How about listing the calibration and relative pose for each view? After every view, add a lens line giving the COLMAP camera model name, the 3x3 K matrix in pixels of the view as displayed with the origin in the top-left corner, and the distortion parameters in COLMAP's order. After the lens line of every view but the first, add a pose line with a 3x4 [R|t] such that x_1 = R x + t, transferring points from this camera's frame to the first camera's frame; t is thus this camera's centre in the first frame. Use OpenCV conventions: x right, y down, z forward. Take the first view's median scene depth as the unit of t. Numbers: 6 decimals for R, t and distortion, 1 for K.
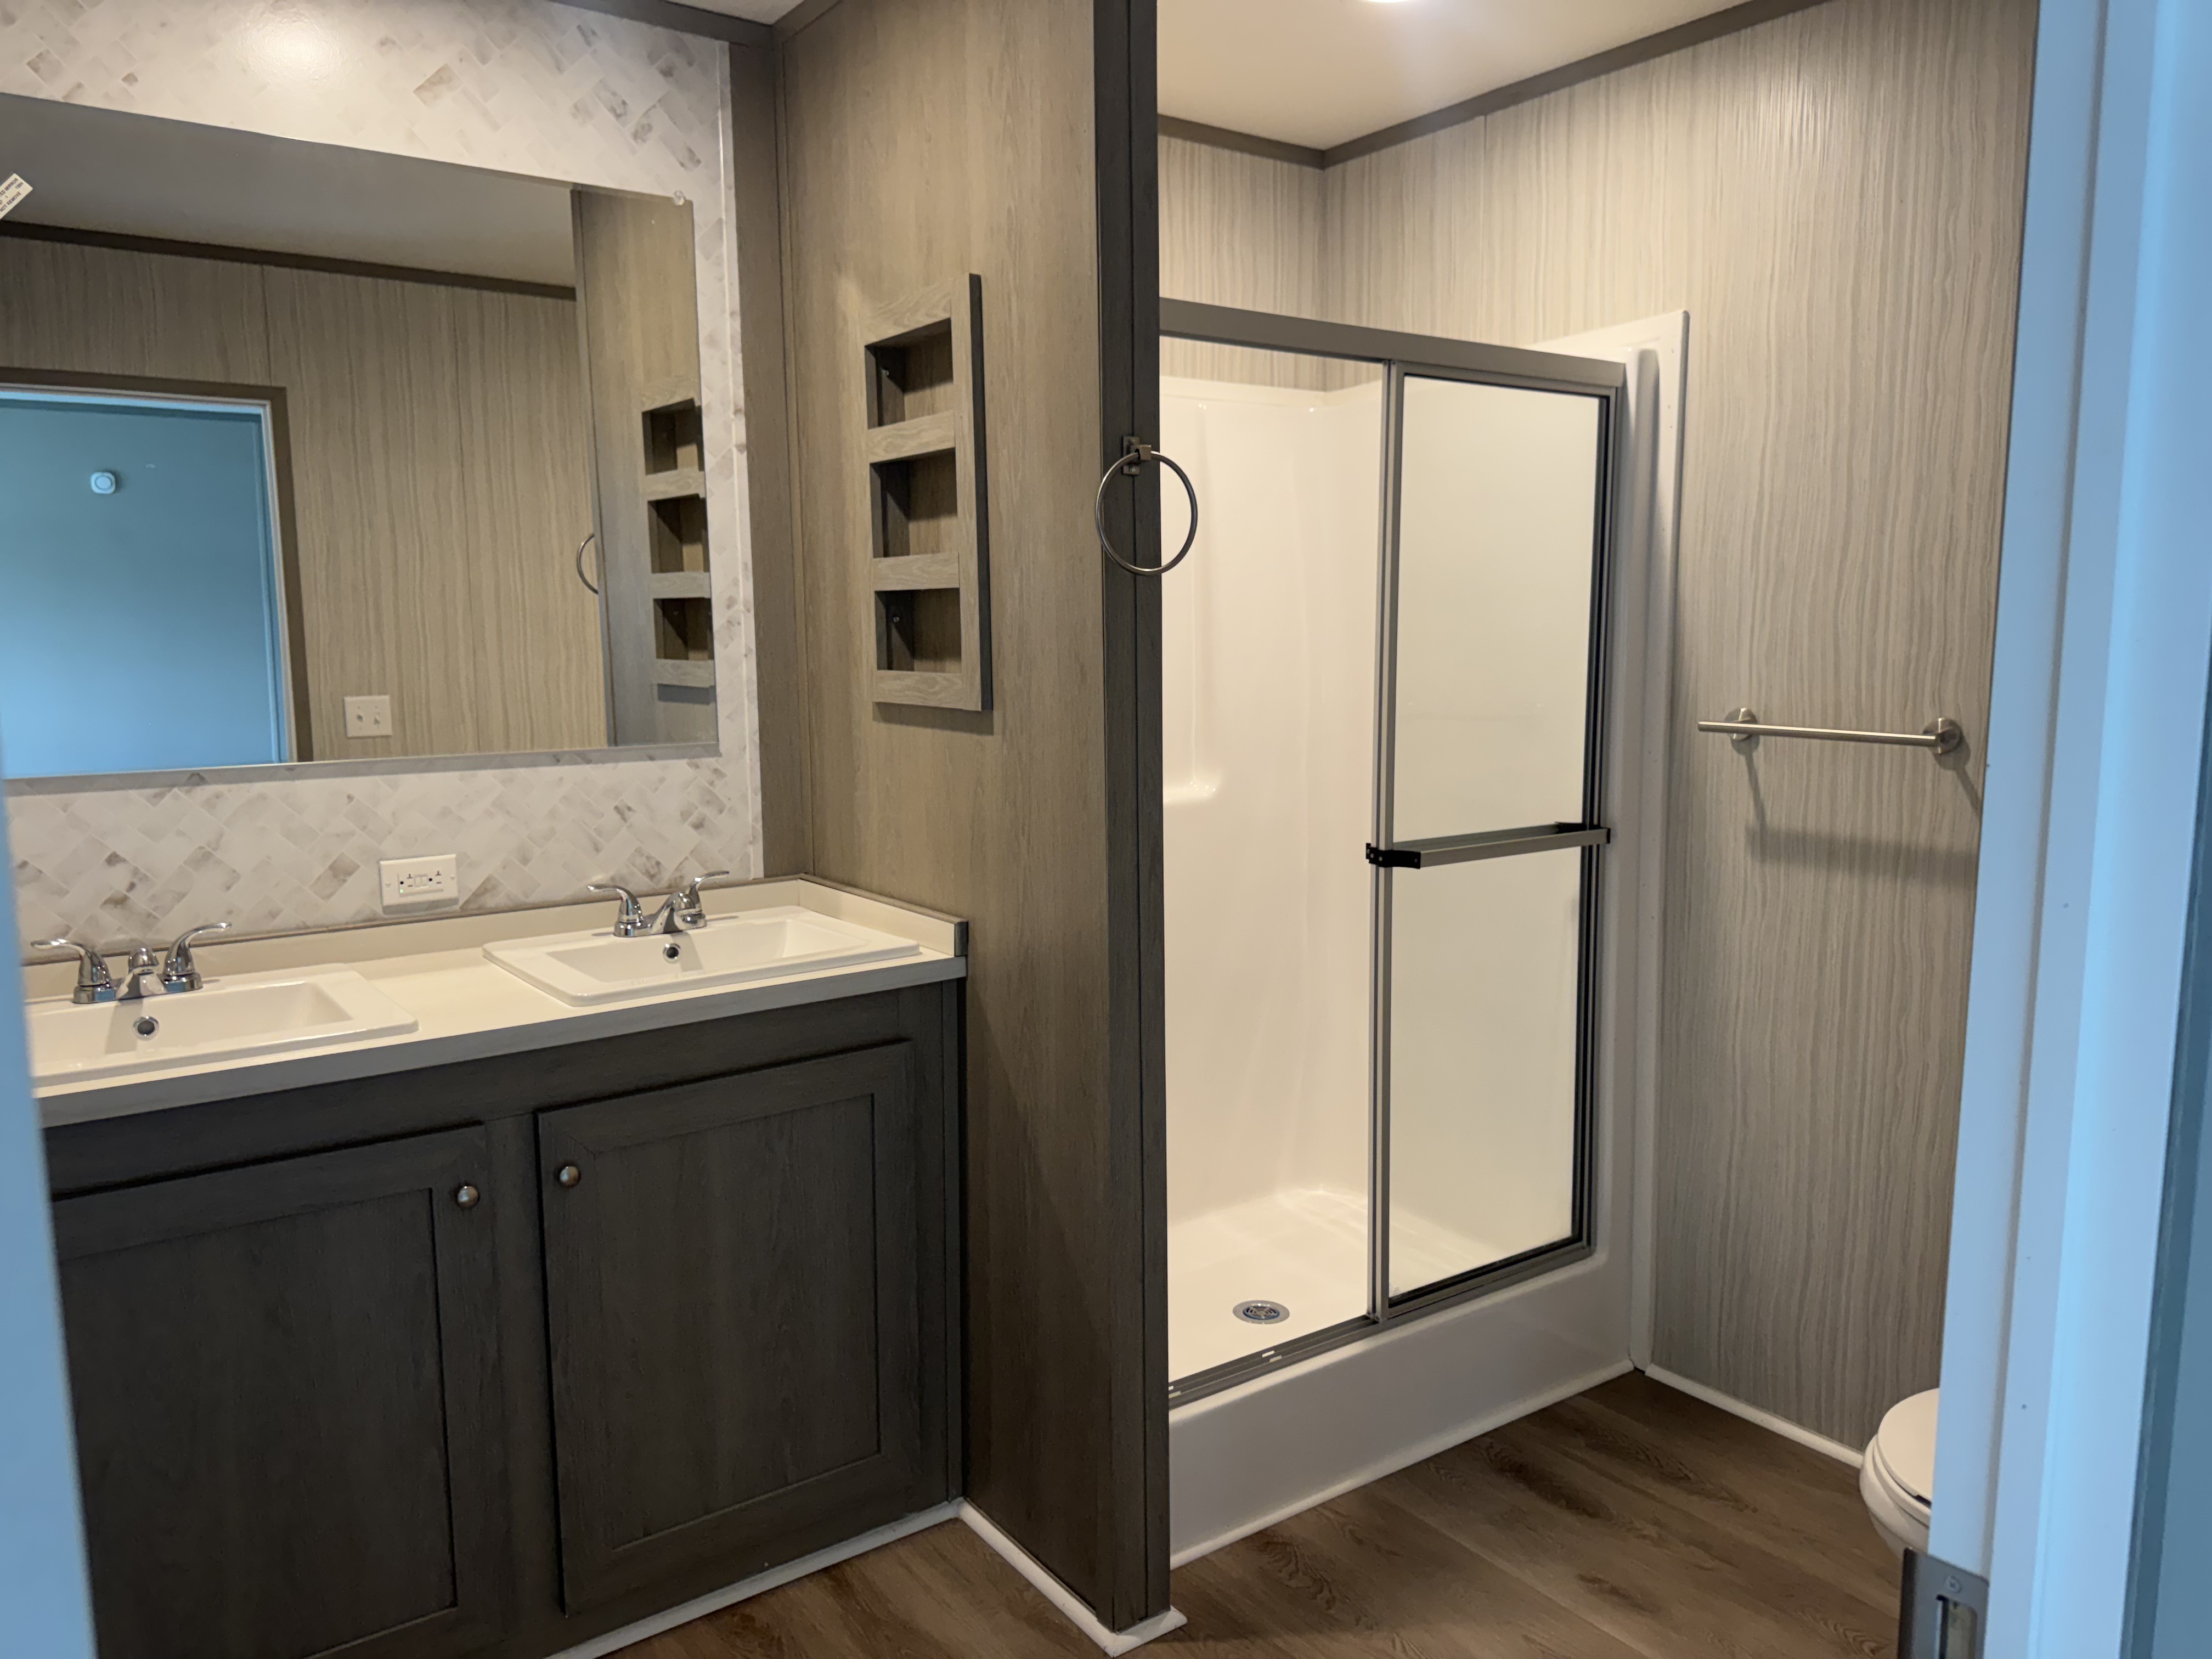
lens RADIAL K [[1568.7, 0, 1106.0], [0, 1568.7, 829.5], [0, 0, 1]] dist [0.000988, -0.074226]
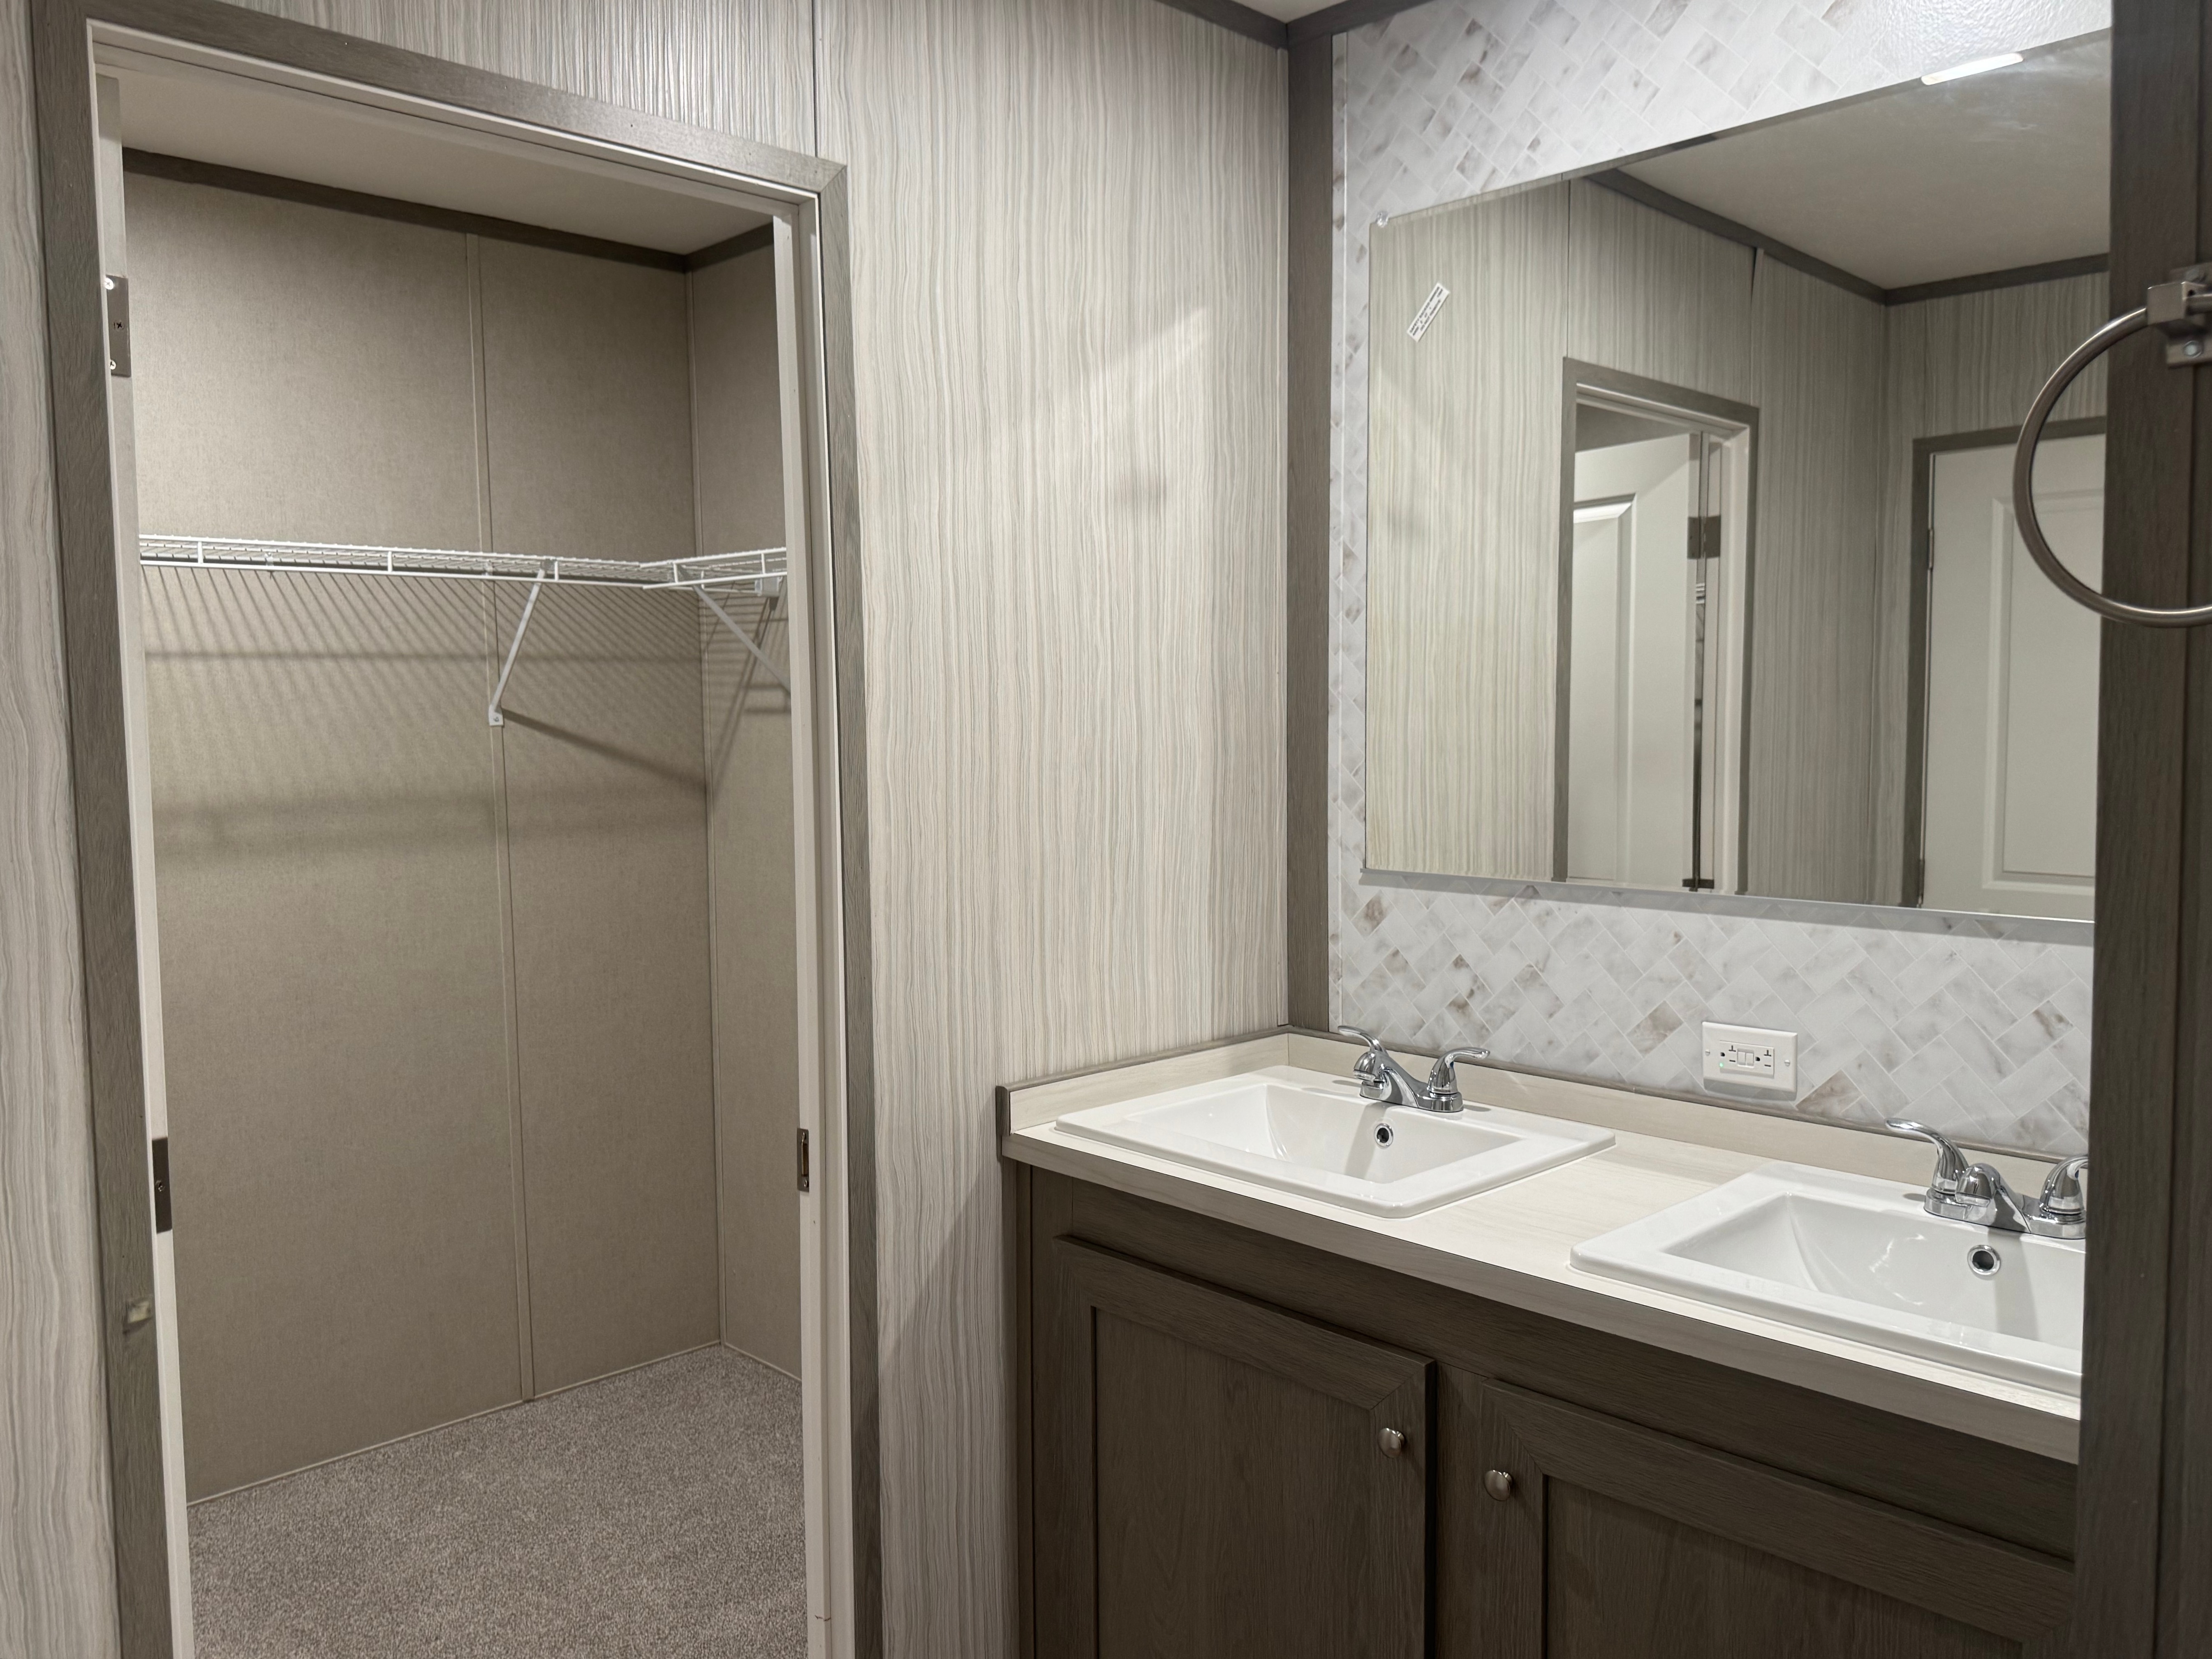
lens RADIAL K [[1568.7, 0, 1106.0], [0, 1568.7, 829.5], [0, 0, 1]] dist [0.000988, -0.074226]
pose [[0.123778, 0.065612, -0.990138, 0.281876], [-0.124846, 0.990913, 0.050056, -0.079013], [0.984425, 0.117419, 0.130844, 0.594443]]
